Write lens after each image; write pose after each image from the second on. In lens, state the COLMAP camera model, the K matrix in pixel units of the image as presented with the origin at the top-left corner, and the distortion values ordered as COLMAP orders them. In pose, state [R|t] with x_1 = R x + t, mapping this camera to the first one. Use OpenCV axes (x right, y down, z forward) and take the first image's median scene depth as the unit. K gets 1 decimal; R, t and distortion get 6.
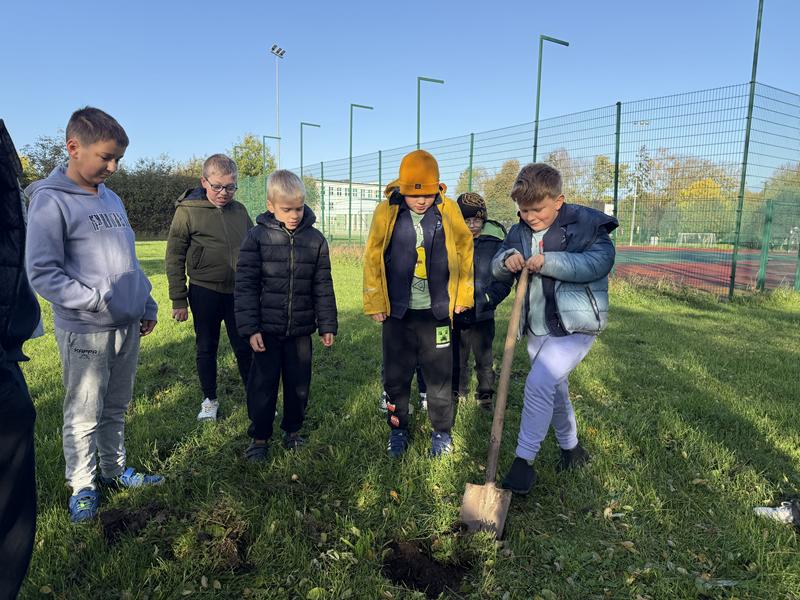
lens RADIAL K [[565.4, 0, 402.1], [0, 565.4, 305.2], [0, 0, 1]] dist [0.052177, -0.055866]
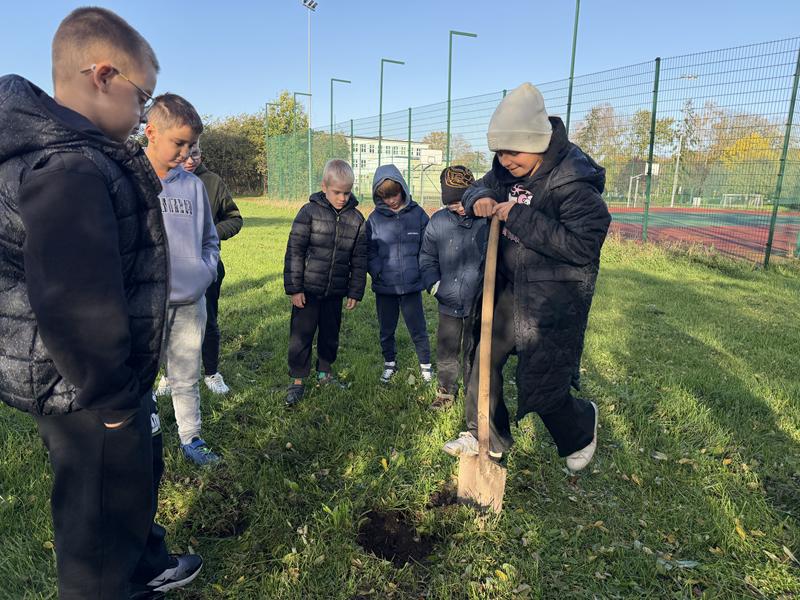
lens RADIAL K [[565.4, 0, 402.7], [0, 565.4, 303.6], [0, 0, 1]] dist [0.052177, -0.055866]
pose [[0.998184, 0.017969, -0.057490, 0.024671], [-0.013899, 0.997420, 0.070434, -0.011623], [0.058607, -0.069507, 0.995858, -0.005739]]
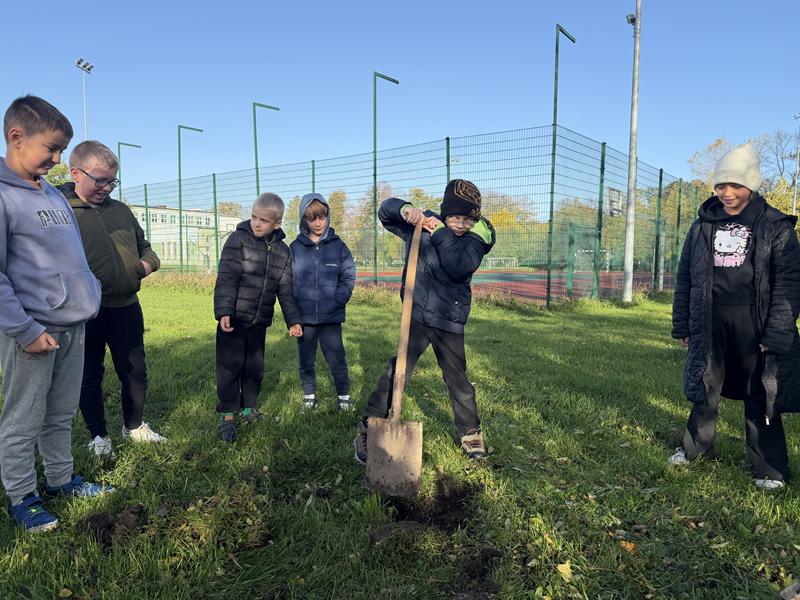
lens RADIAL K [[565.4, 0, 404.4], [0, 565.4, 302.2], [0, 0, 1]] dist [0.052177, -0.055866]
pose [[0.952099, -0.041165, 0.303007, -0.078661], [0.058064, 0.997207, -0.046972, 0.022067], [-0.300227, 0.062315, 0.951830, -0.017977]]
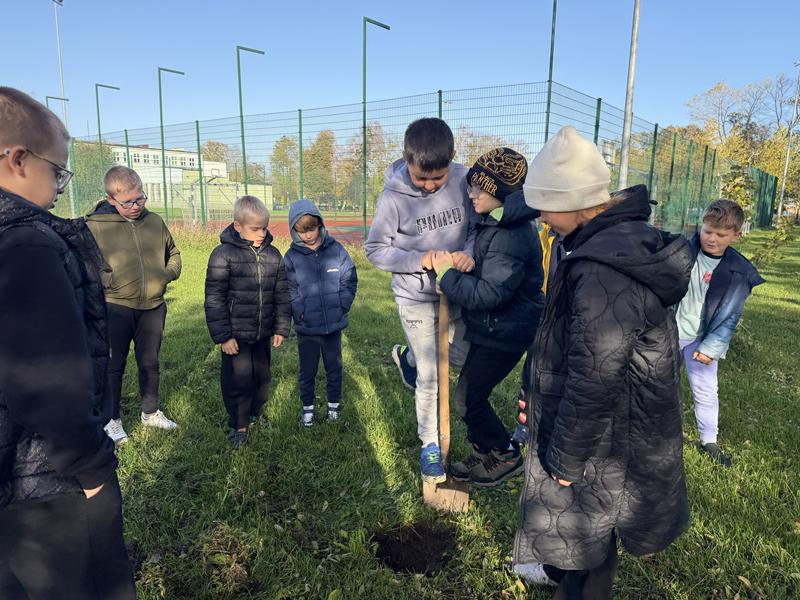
lens RADIAL K [[565.4, 0, 405.2], [0, 565.4, 302.4], [0, 0, 1]] dist [0.052177, -0.055866]
pose [[0.946164, -0.063087, 0.317481, -0.075672], [0.047663, 0.997285, 0.056125, -0.028442], [-0.320160, -0.037971, 0.946602, -0.019577]]
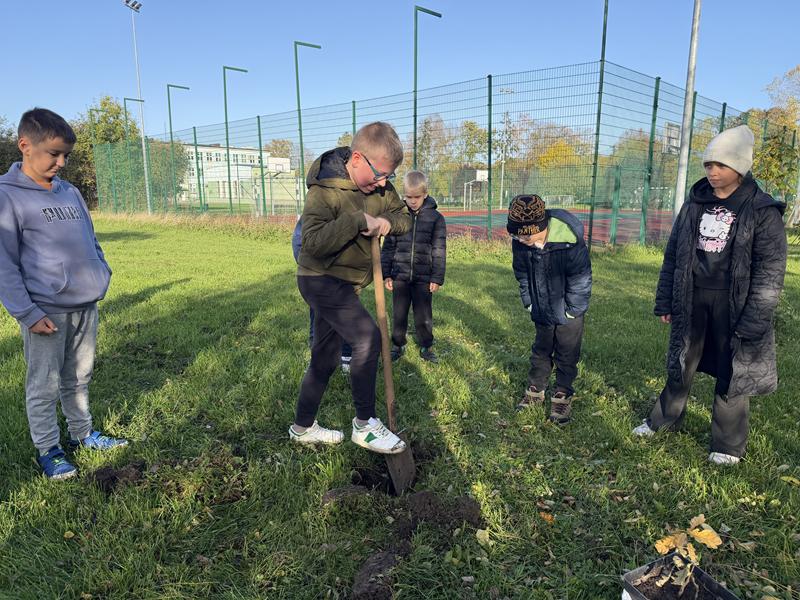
lens RADIAL K [[565.4, 0, 405.0], [0, 565.4, 305.4], [0, 0, 1]] dist [0.052177, -0.055866]
pose [[0.976456, -0.061877, 0.206651, -0.036960], [0.049491, 0.996684, 0.064581, -0.001240], [-0.209962, -0.052833, 0.976281, -0.054175]]
